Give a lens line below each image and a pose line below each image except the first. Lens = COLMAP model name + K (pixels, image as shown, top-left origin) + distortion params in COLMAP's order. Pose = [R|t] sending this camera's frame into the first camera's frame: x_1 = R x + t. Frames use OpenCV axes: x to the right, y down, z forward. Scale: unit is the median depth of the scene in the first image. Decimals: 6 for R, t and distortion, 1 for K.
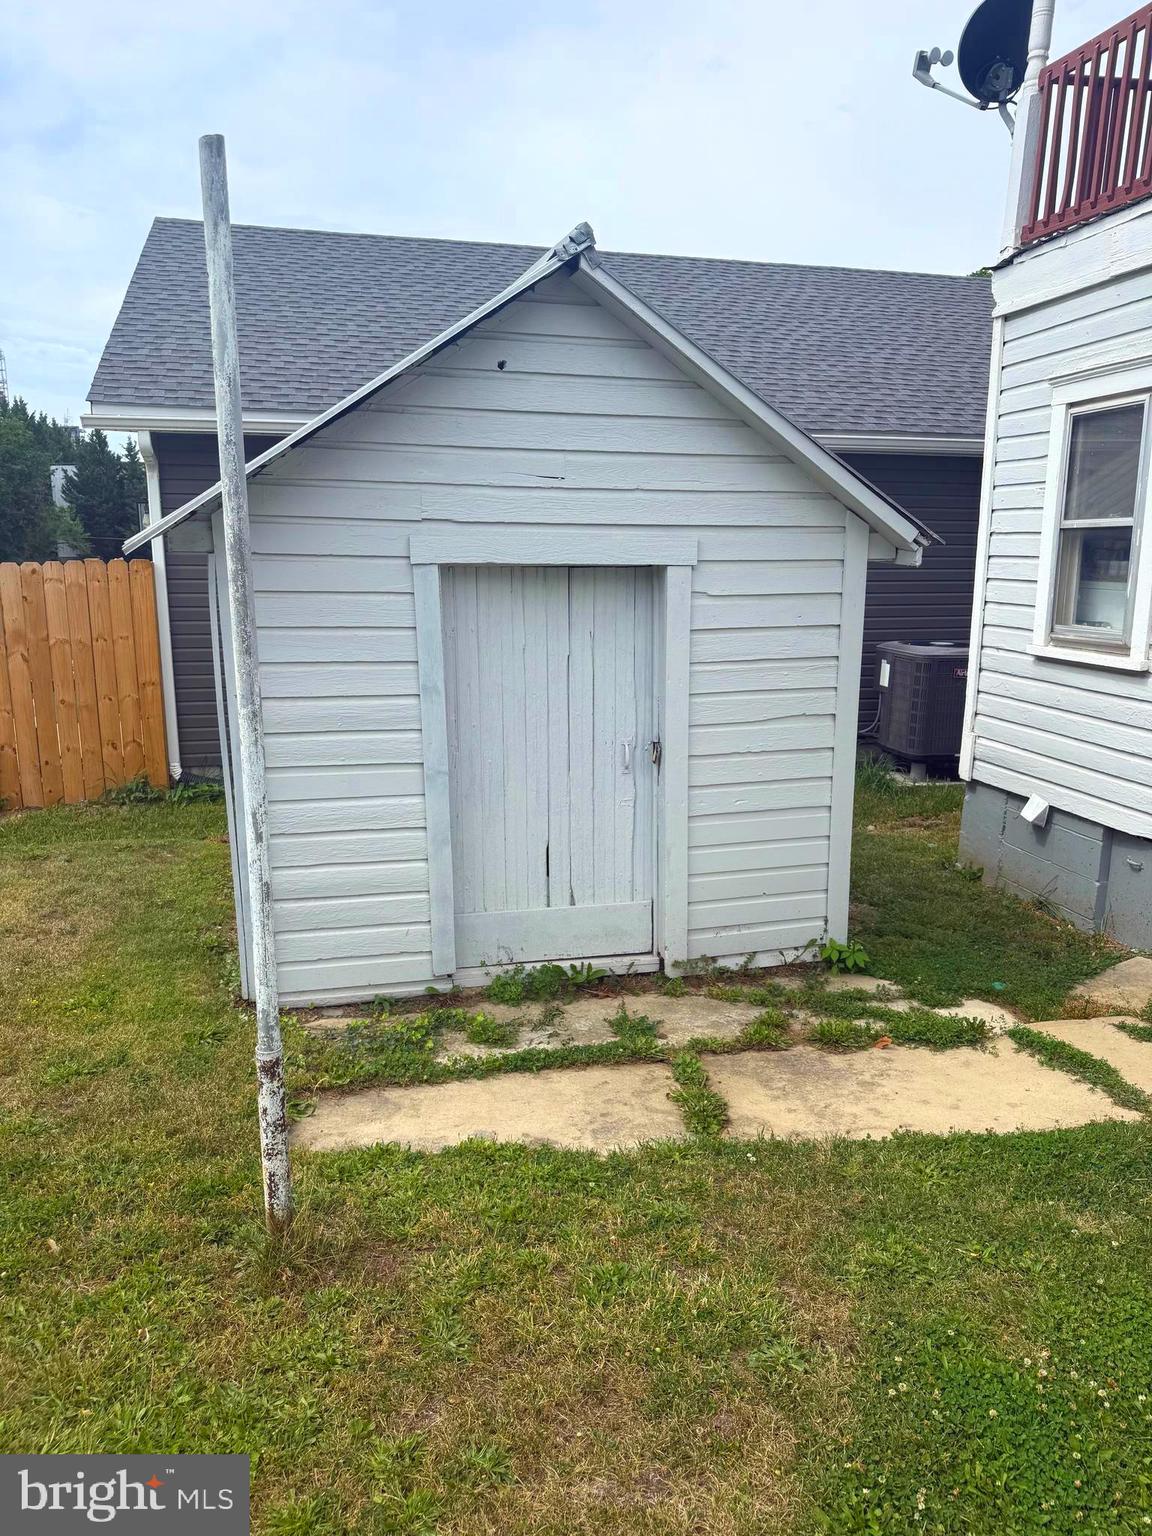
lens RADIAL K [[1083.4, 0, 582.8], [0, 1083.4, 765.6], [0, 0, 1]] dist [0.010672, -0.000876]
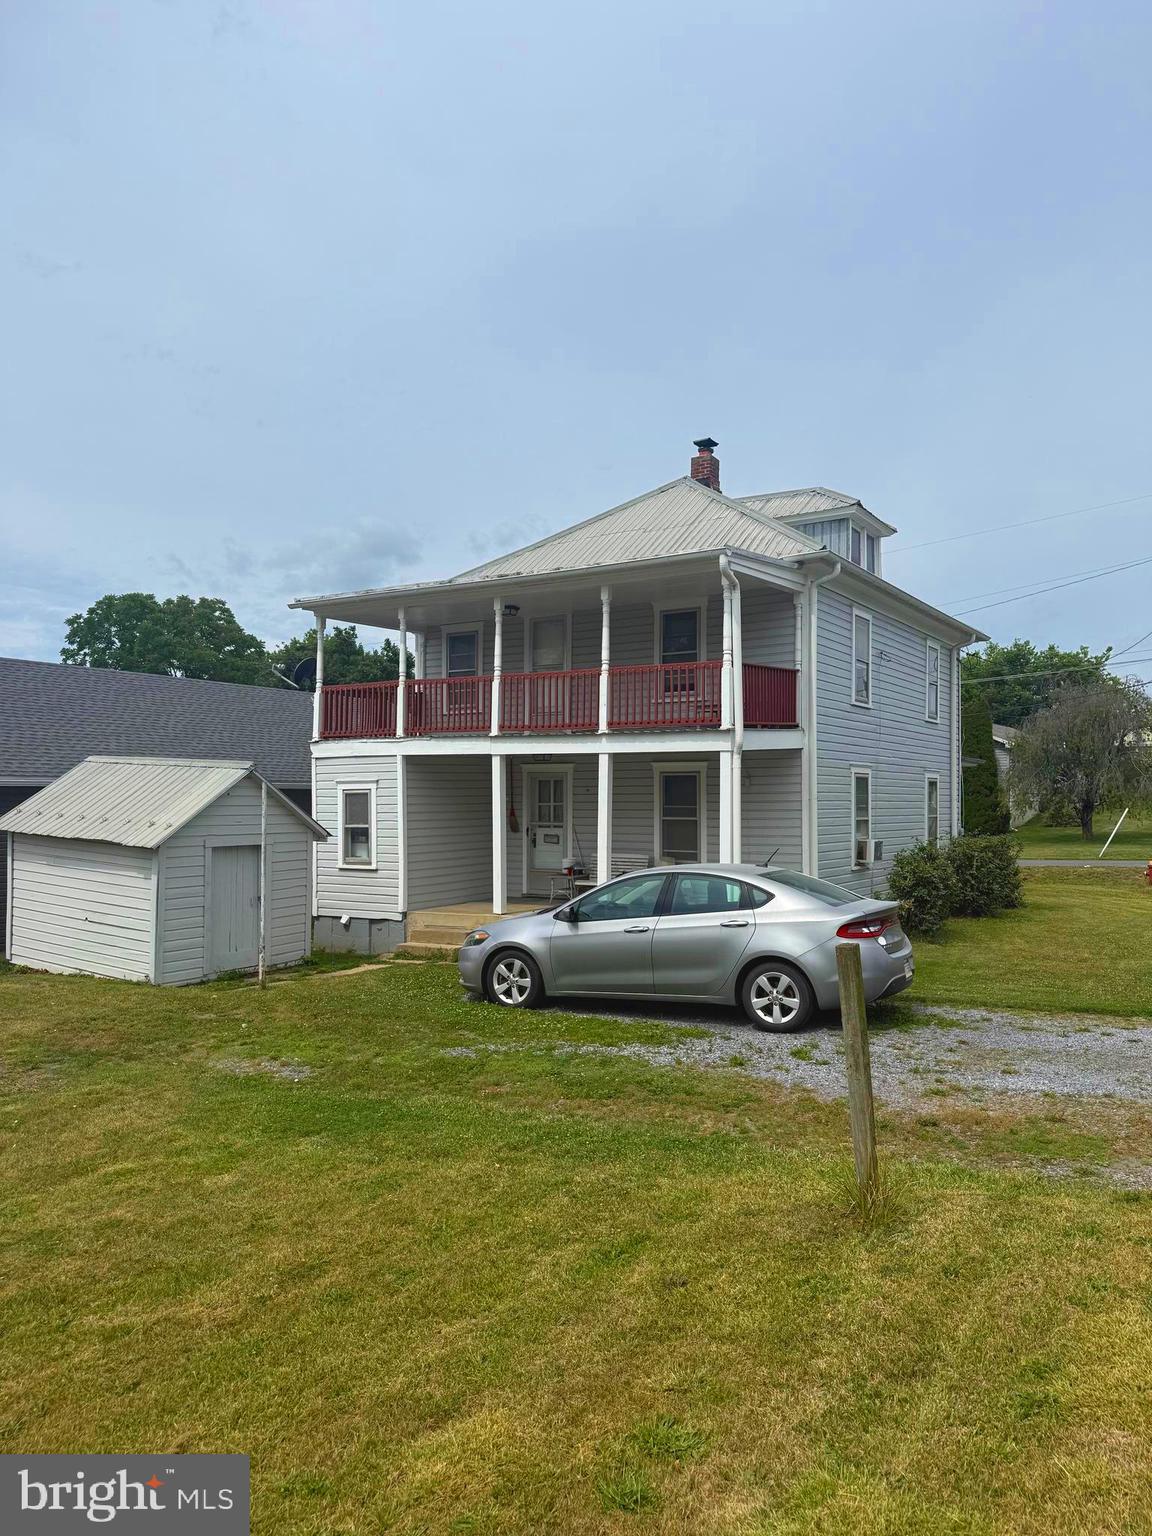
lens RADIAL K [[1083.4, 0, 577.2], [0, 1083.4, 767.9], [0, 0, 1]] dist [0.010672, -0.000876]
pose [[0.717874, 0.006796, 0.696140, -1.321912], [0.152399, 0.974164, -0.166668, 0.251543], [-0.679287, 0.225737, 0.698292, -1.769591]]
